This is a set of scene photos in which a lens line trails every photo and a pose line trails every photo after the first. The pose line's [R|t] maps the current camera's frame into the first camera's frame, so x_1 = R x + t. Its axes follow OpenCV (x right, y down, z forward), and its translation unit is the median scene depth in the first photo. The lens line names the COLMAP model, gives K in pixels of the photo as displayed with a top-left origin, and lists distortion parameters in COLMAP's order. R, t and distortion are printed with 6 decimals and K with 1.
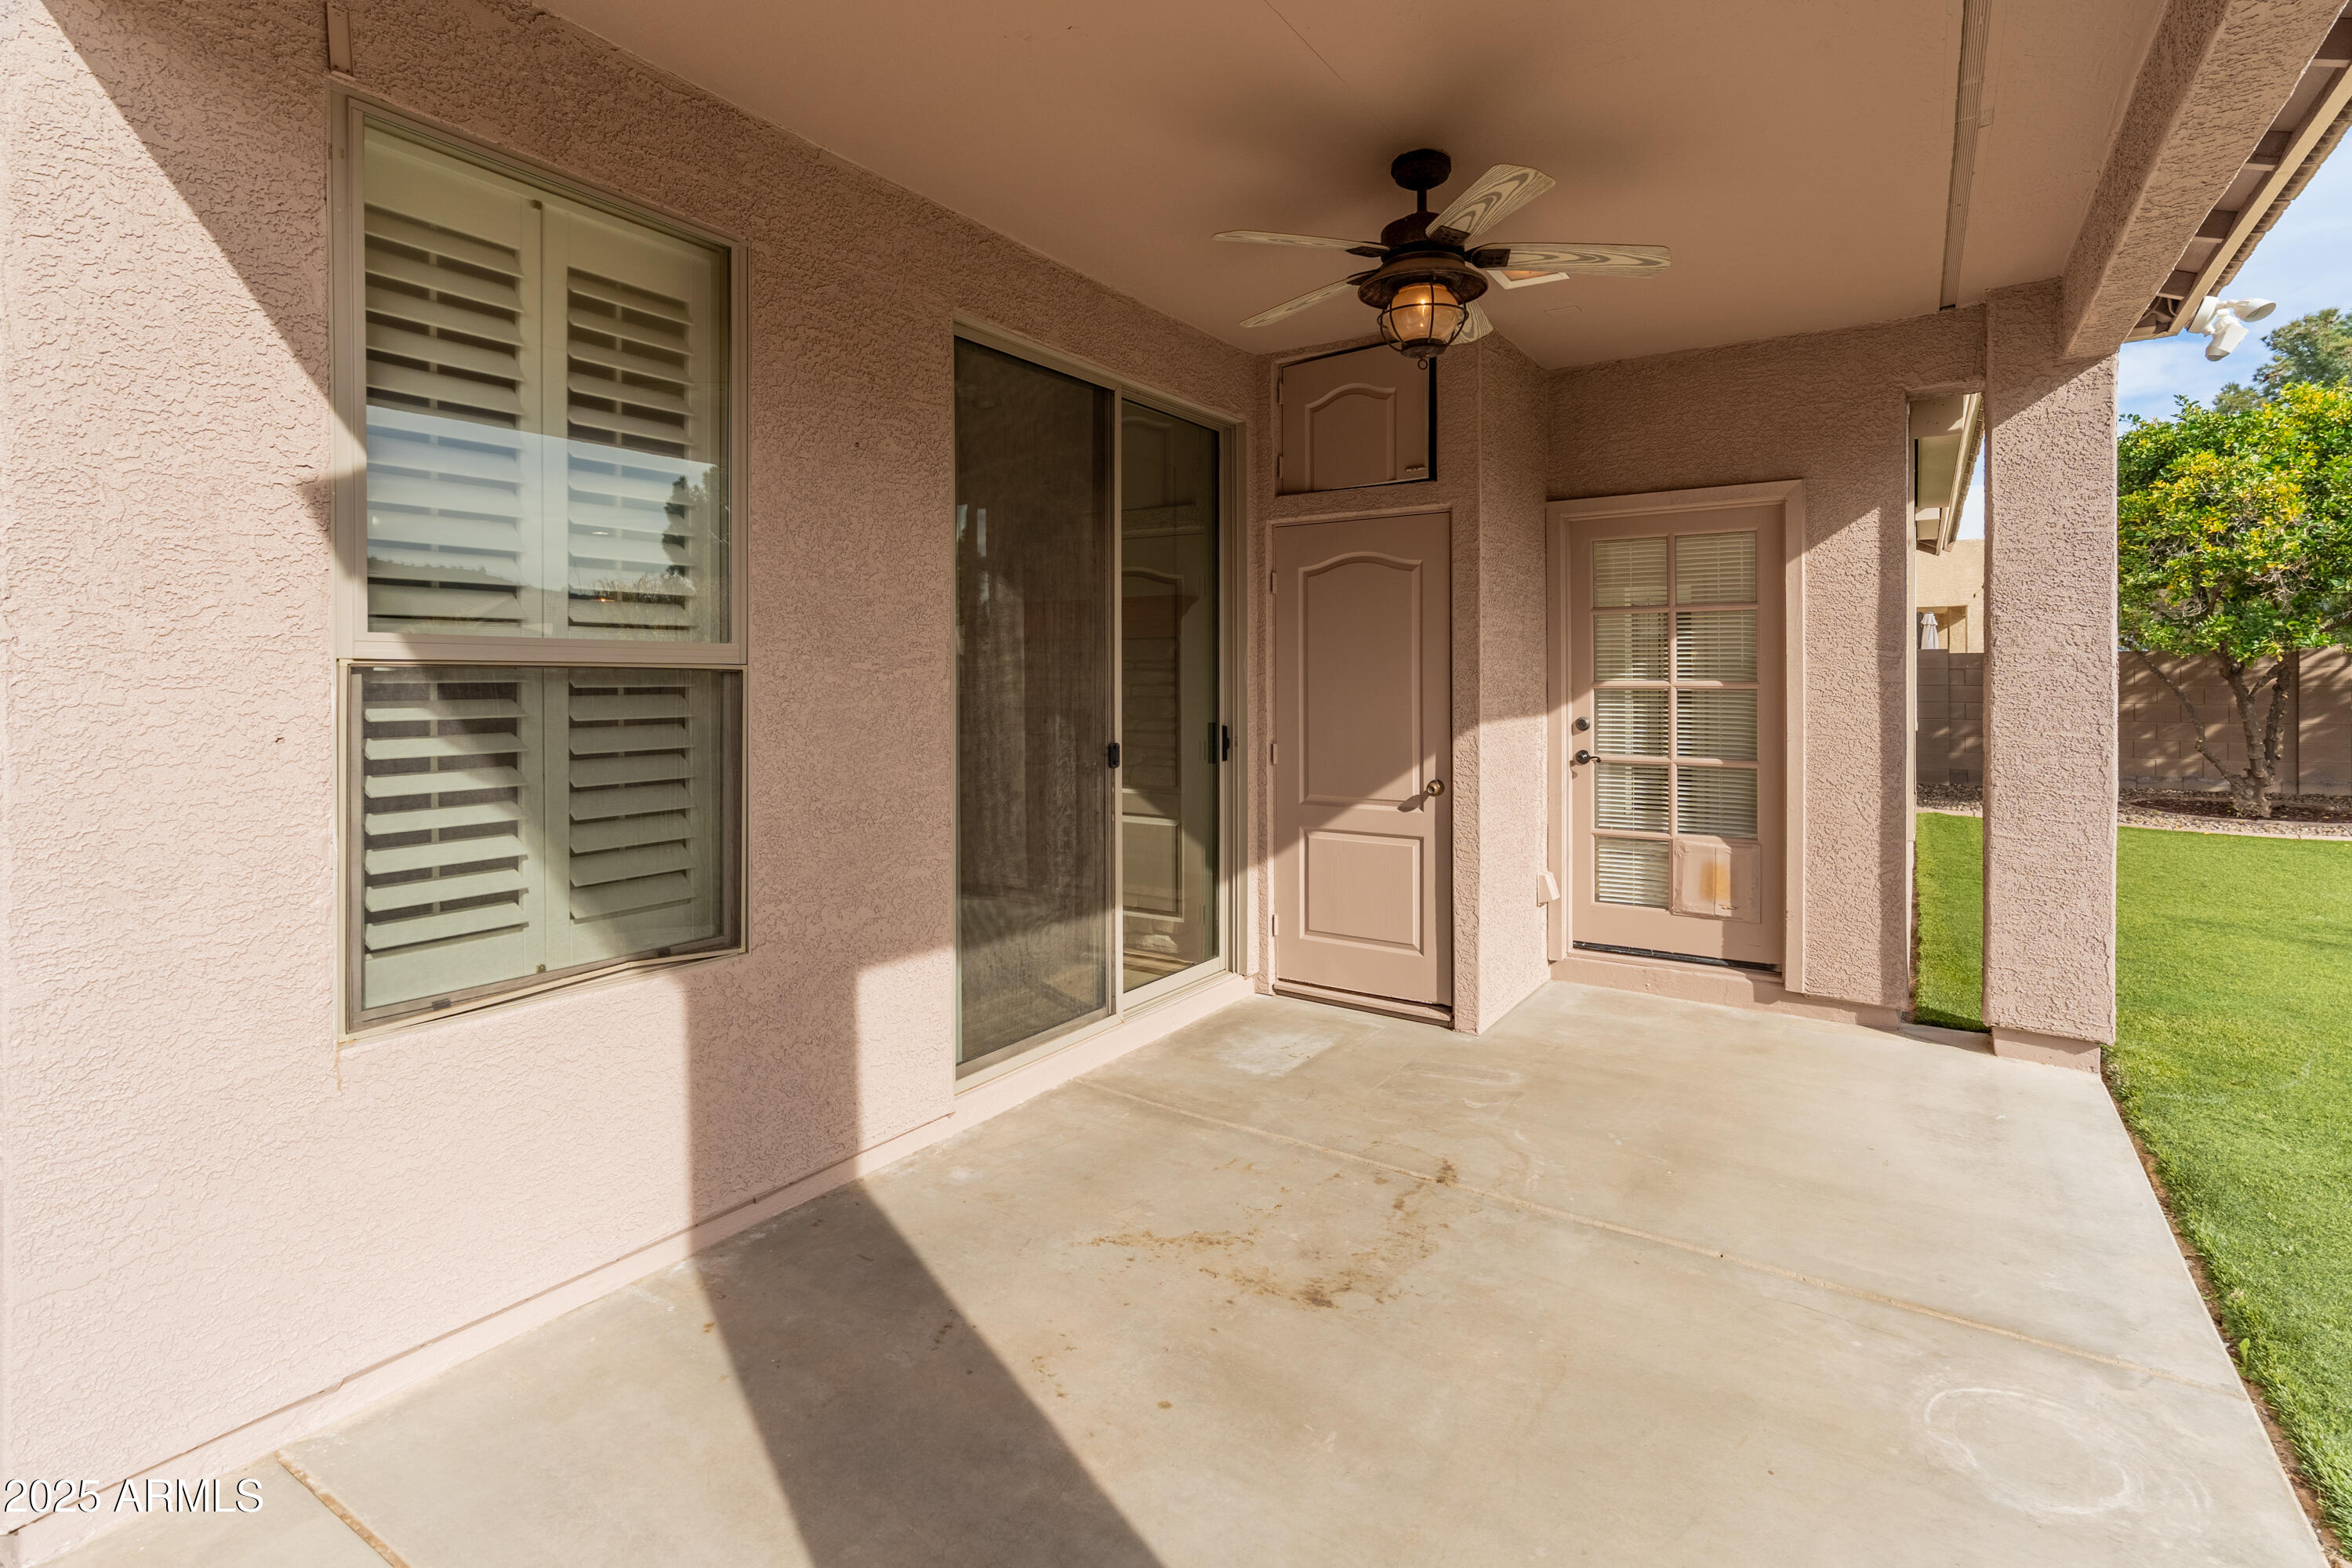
lens RADIAL K [[1108.9, 0, 1179.0], [0, 1108.9, 782.1], [0, 0, 1]] dist [-0.005260, 0.002290]
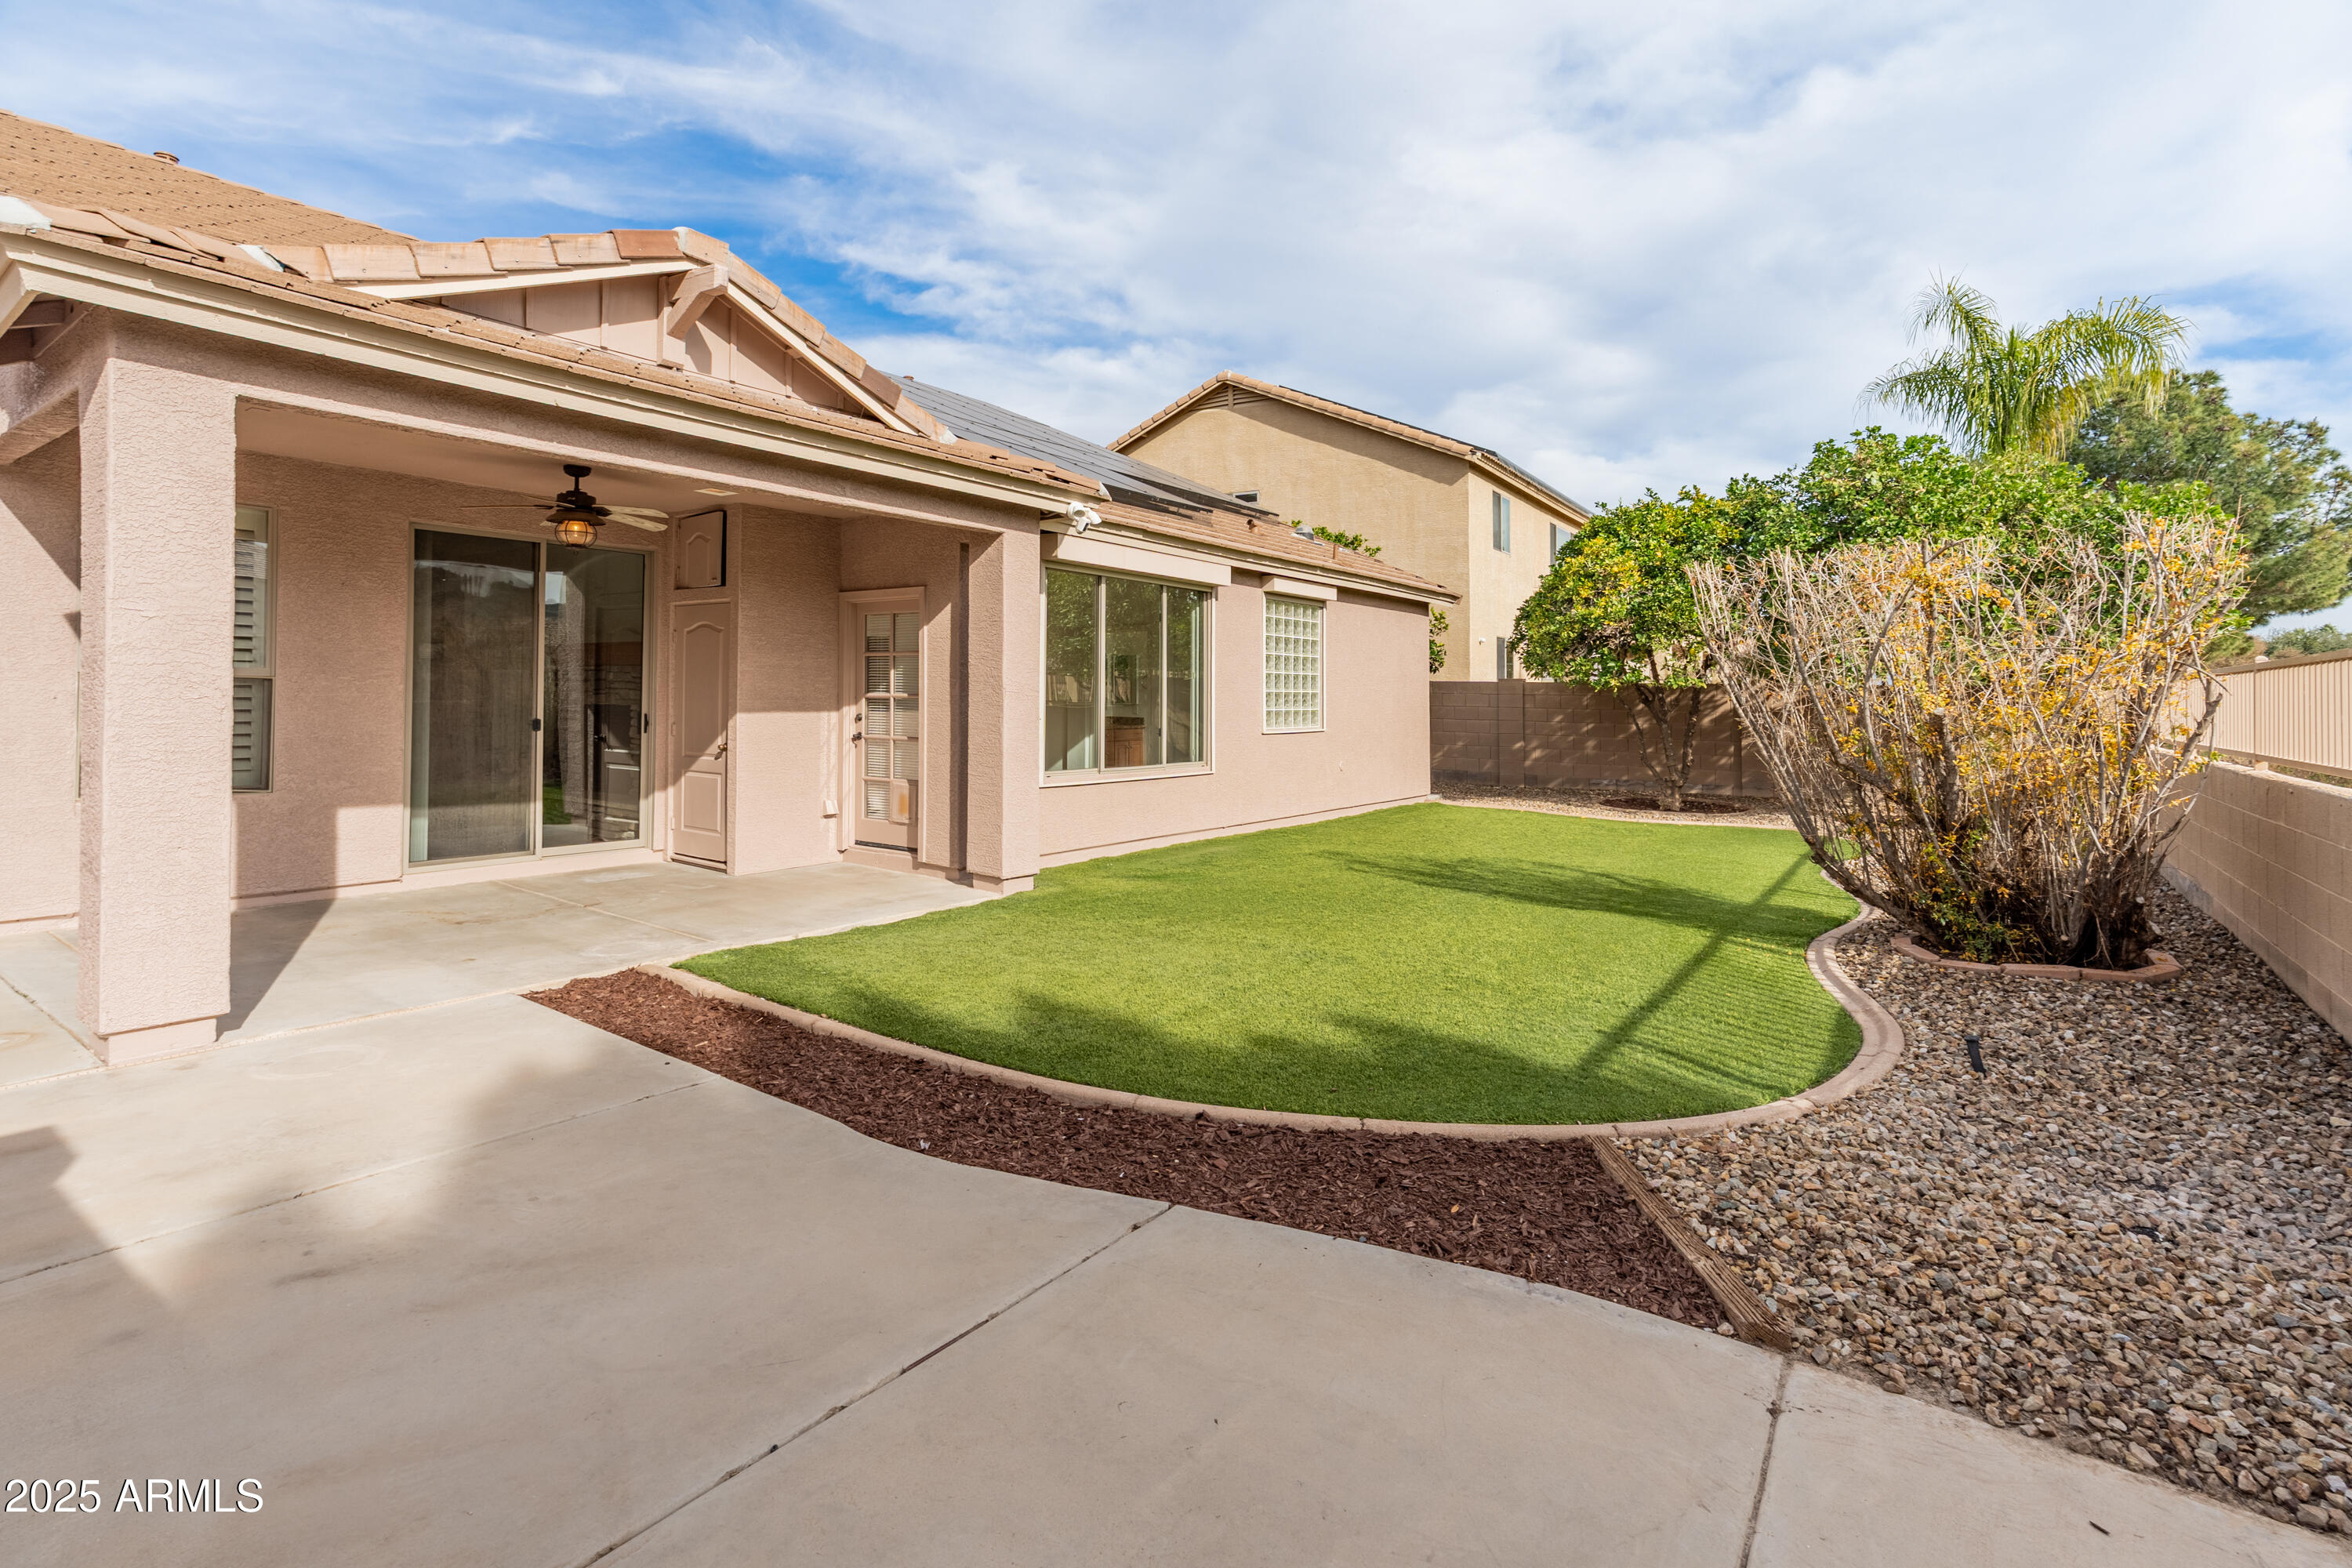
lens RADIAL K [[1108.9, 0, 1182.2], [0, 1108.9, 789.4], [0, 0, 1]] dist [-0.005260, 0.002290]
pose [[0.998749, 0.024786, -0.043440, 0.523260], [-0.025083, 0.999665, -0.006313, 0.033380], [0.043269, 0.007395, 0.999036, -0.412441]]
